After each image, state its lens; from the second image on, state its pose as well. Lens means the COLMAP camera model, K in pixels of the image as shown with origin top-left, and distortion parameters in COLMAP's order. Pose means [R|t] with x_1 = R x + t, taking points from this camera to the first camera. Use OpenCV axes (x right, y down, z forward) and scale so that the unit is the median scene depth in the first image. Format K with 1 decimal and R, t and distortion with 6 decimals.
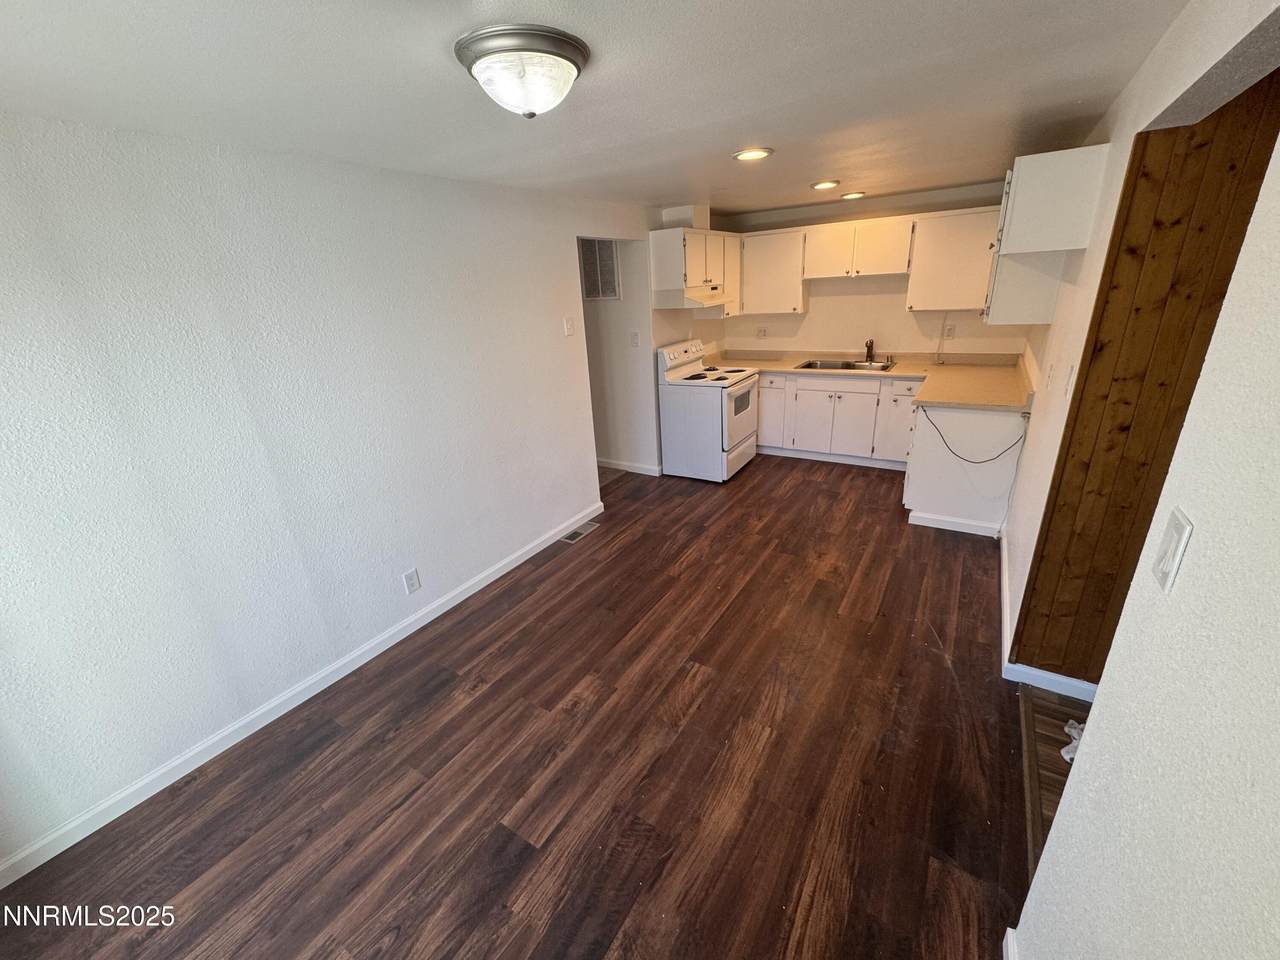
lens RADIAL K [[513.2, 0, 644.8], [0, 513.2, 480.8], [0, 0, 1]] dist [0.000112, 0.000020]
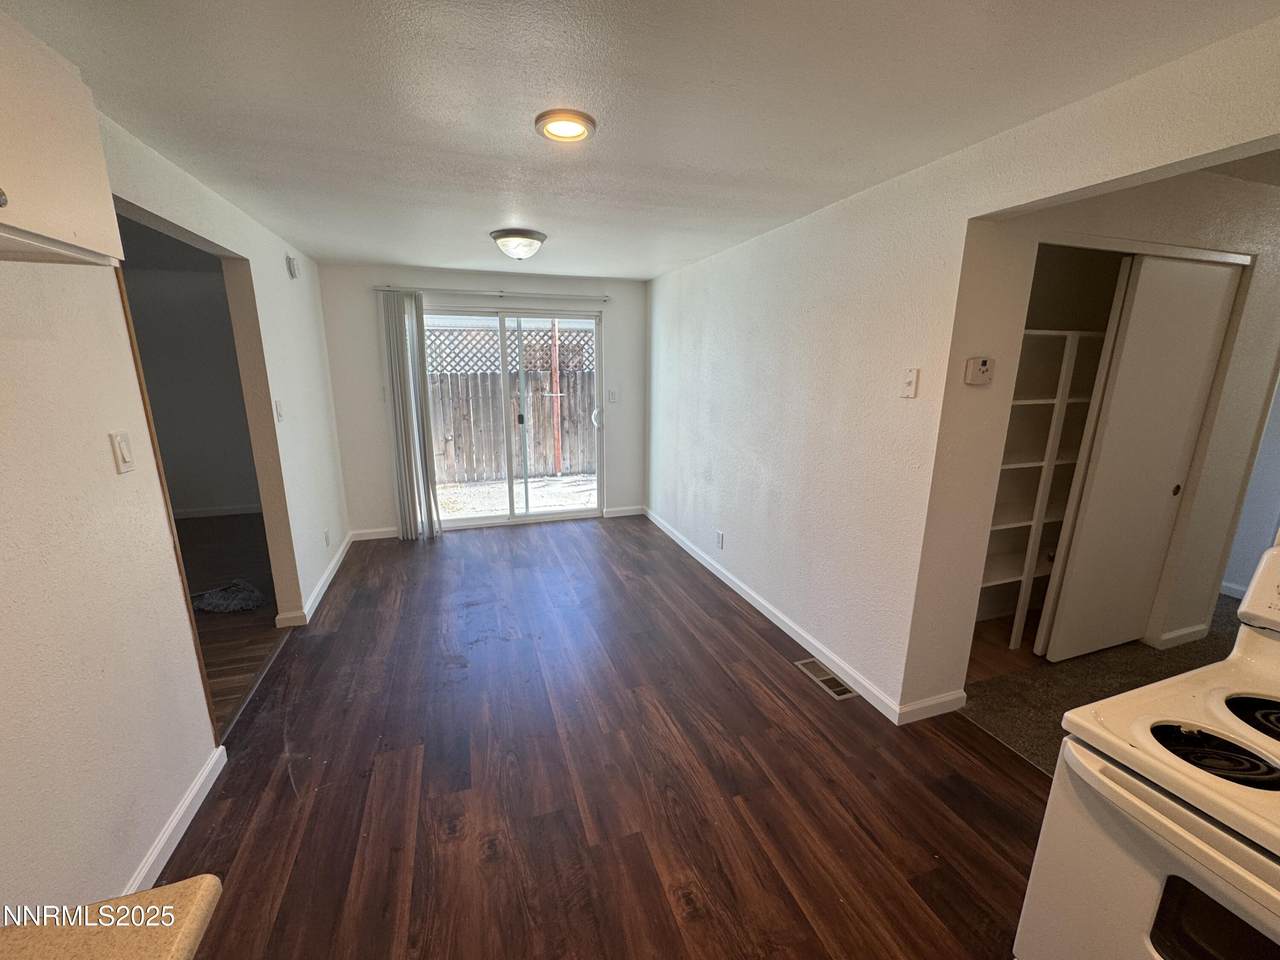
lens RADIAL K [[513.2, 0, 644.8], [0, 513.2, 480.8], [0, 0, 1]] dist [0.000112, 0.000020]
pose [[-0.619215, 0.233171, -0.749803, 0.576716], [-0.249502, 0.846980, 0.469439, -0.464526], [0.744528, 0.477761, -0.466286, 1.245067]]
